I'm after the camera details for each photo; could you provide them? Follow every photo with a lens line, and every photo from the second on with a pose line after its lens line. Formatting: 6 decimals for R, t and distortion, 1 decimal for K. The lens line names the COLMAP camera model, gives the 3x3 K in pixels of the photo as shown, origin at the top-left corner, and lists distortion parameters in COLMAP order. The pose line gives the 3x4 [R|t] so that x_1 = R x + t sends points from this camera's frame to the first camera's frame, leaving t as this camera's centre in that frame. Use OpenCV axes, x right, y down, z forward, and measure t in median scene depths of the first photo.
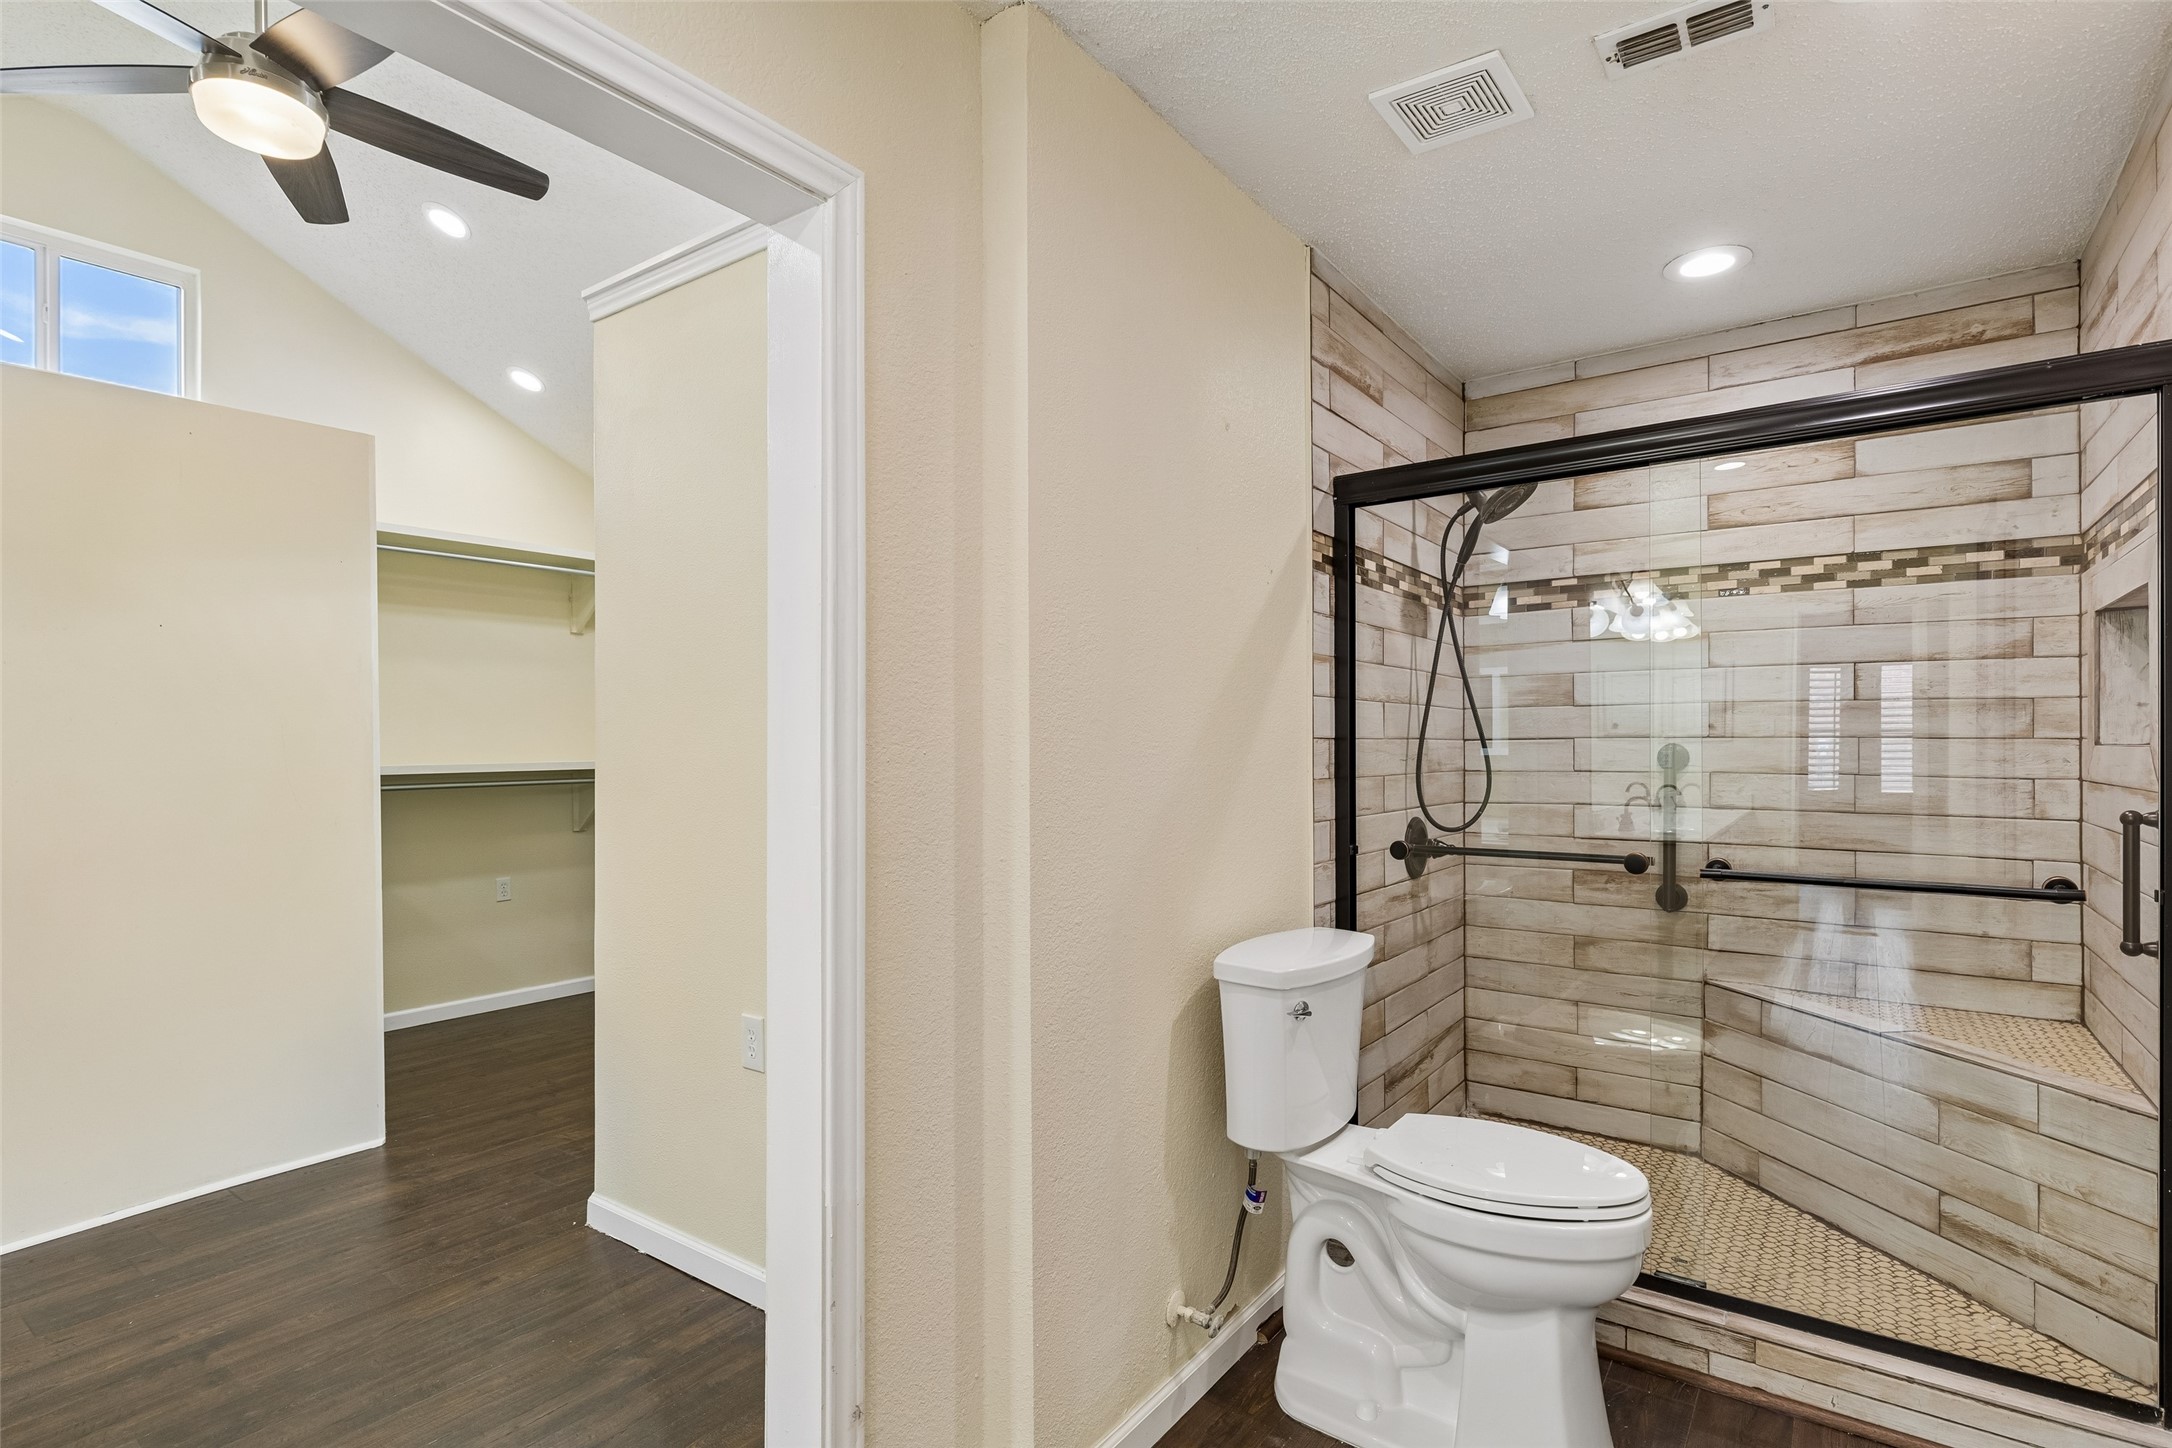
lens RADIAL K [[1077.6, 0, 1089.0], [0, 1077.6, 728.3], [0, 0, 1]] dist [-0.001896, -0.000279]
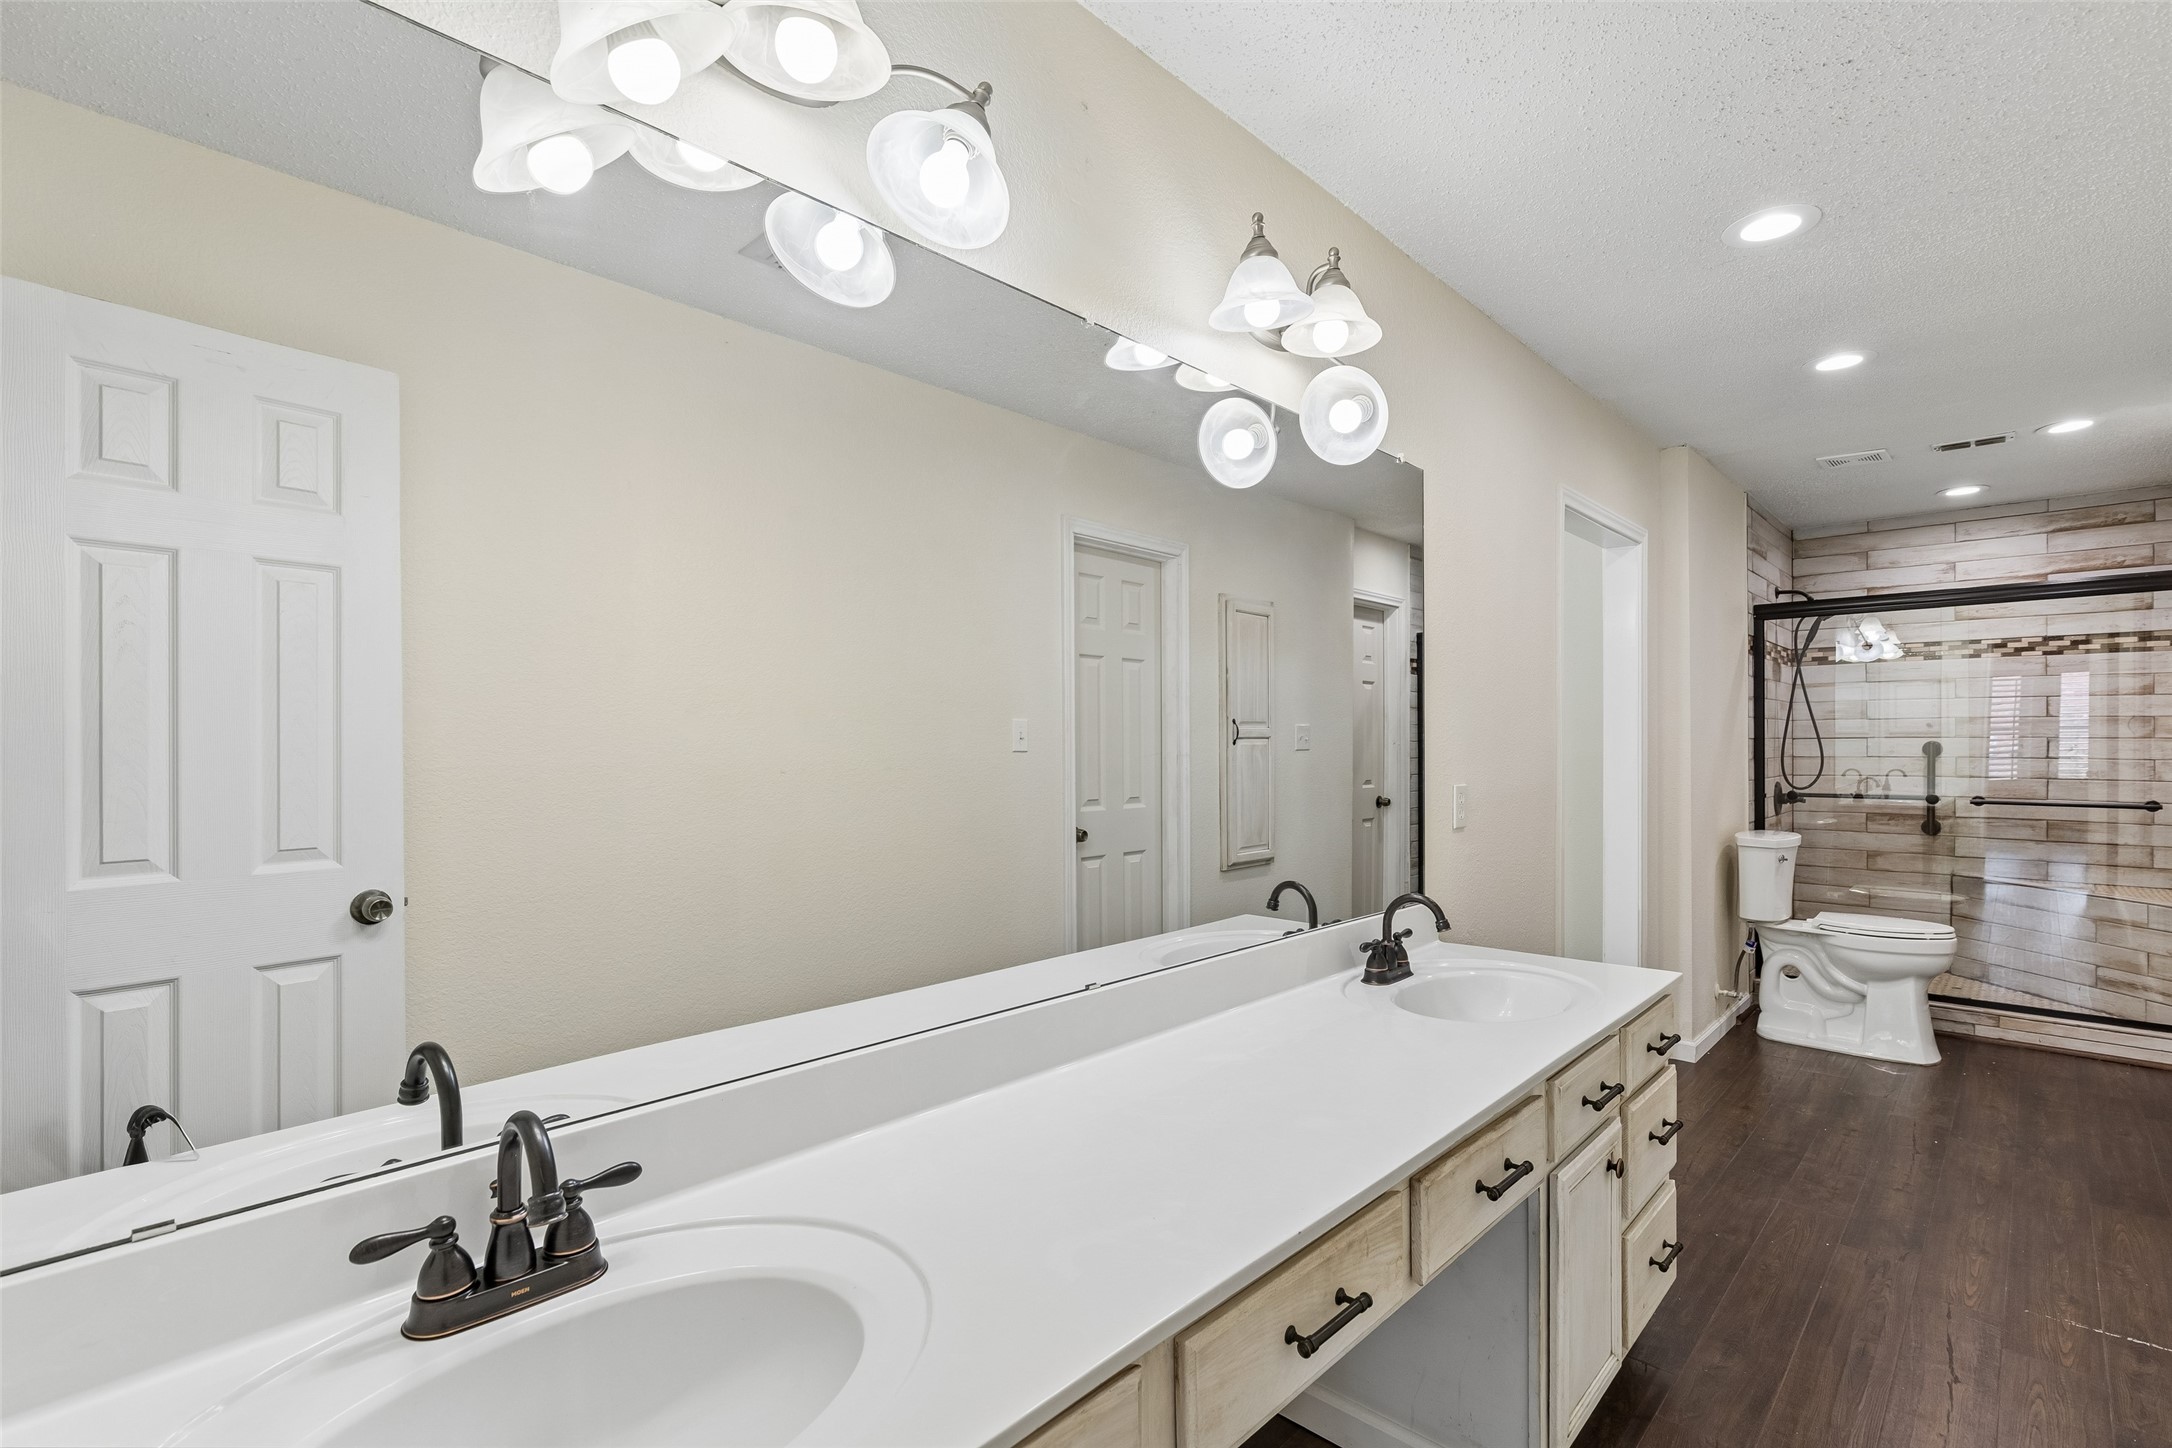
lens RADIAL K [[1038.1, 0, 1080.7], [0, 1038.1, 729.5], [0, 0, 1]] dist [0.000909, 0.000254]
pose [[0.992663, -0.002505, -0.120892, -0.709432], [0.002999, 0.999988, 0.003909, -0.017229], [0.120881, -0.004243, 0.992658, -0.956833]]
